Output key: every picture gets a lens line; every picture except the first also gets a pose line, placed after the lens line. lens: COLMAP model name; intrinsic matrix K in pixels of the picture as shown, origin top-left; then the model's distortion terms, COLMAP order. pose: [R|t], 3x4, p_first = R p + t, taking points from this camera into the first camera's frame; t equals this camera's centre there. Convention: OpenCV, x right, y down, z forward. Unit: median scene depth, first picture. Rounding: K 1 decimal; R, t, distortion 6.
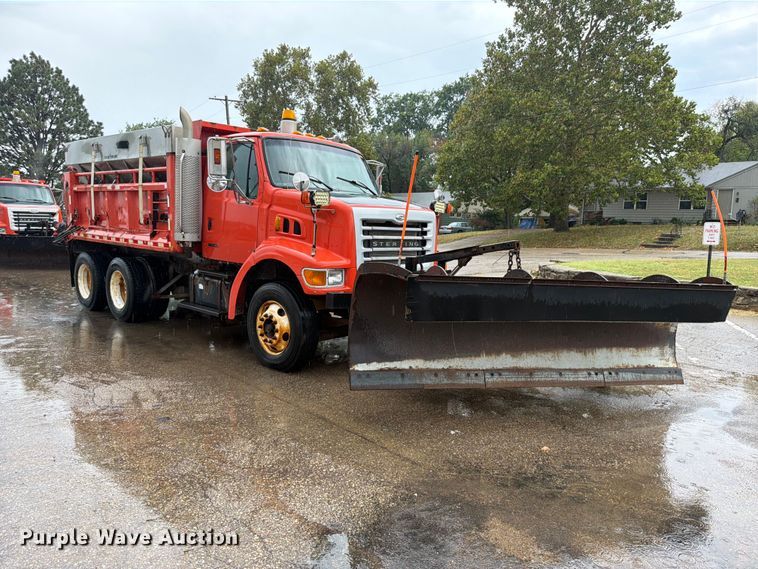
lens RADIAL K [[545.0, 0, 379.0], [0, 545.0, 284.5], [0, 0, 1]] dist [0.001318, -0.001138]
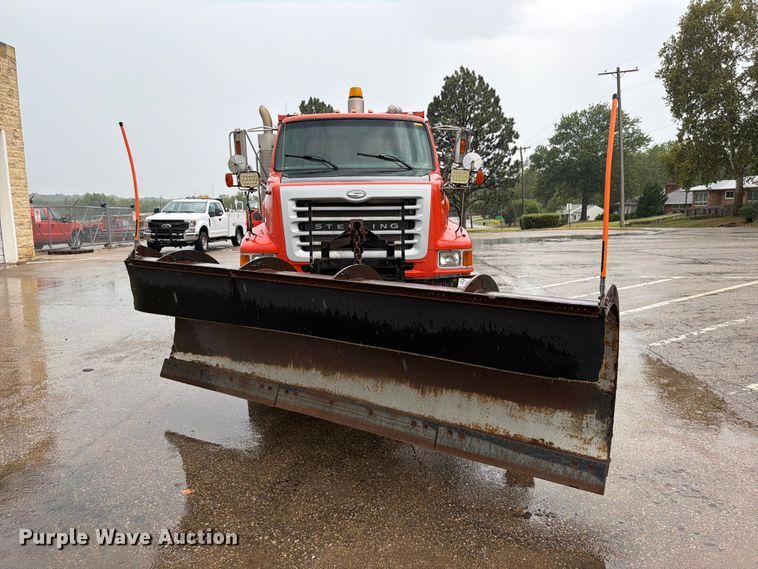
lens RADIAL K [[533.8, 0, 379.0], [0, 533.8, 284.5], [0, 0, 1]] dist [0.078557, -0.106829]
pose [[0.703081, 0.062168, -0.708387, 0.619598], [-0.043681, 0.998066, 0.044236, -0.020686], [0.709766, -0.000158, 0.704437, 0.411103]]
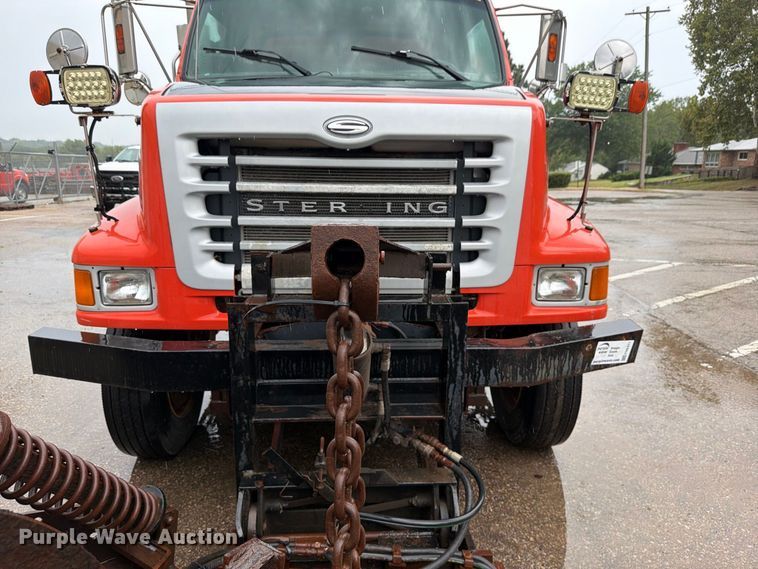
lens RADIAL K [[535.5, 0, 379.0], [0, 535.5, 284.5], [0, 0, 1]] dist [0.069679, -0.082639]
pose [[0.712041, 0.132768, -0.689471, 0.278378], [-0.063839, 0.990134, 0.124736, -0.065065], [0.699230, -0.044803, 0.713492, 0.720423]]
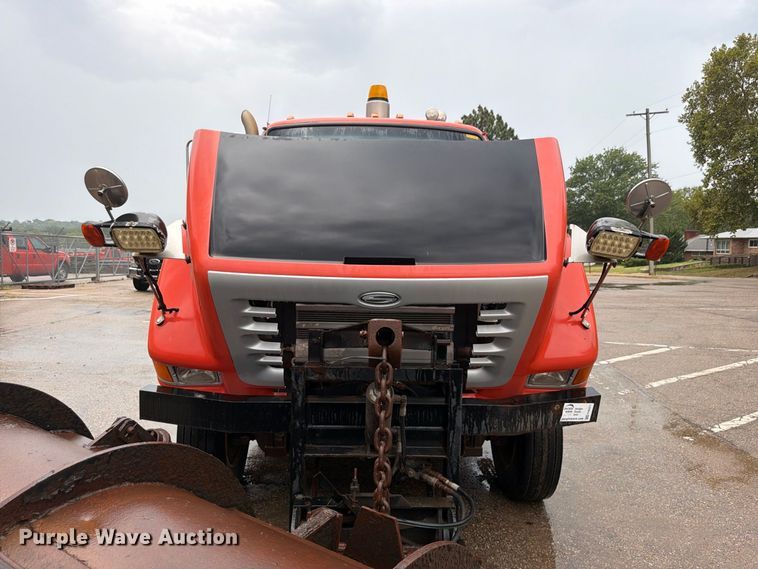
lens RADIAL K [[532.7, 0, 379.0], [0, 532.7, 284.5], [0, 0, 1]] dist [0.073442, -0.104089]
pose [[0.689773, 0.037822, -0.723037, 0.355094], [-0.076813, 0.996821, -0.021136, -0.071958], [0.719939, 0.070118, 0.690486, 0.637394]]
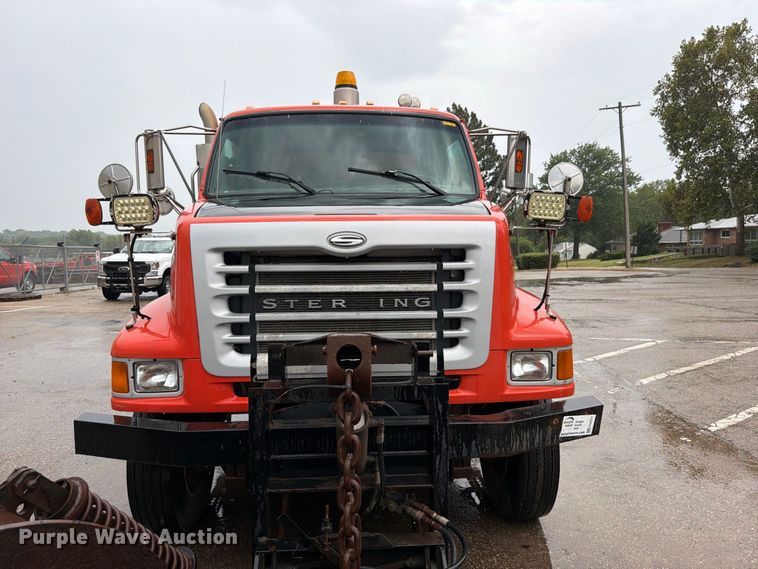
lens RADIAL K [[533.8, 0, 379.0], [0, 533.8, 284.5], [0, 0, 1]] dist [0.078557, -0.106829]
pose [[0.717204, 0.015158, -0.696698, 0.321161], [-0.044968, 0.998686, -0.024564, -0.075402], [0.695411, 0.048947, 0.716944, 0.678647]]
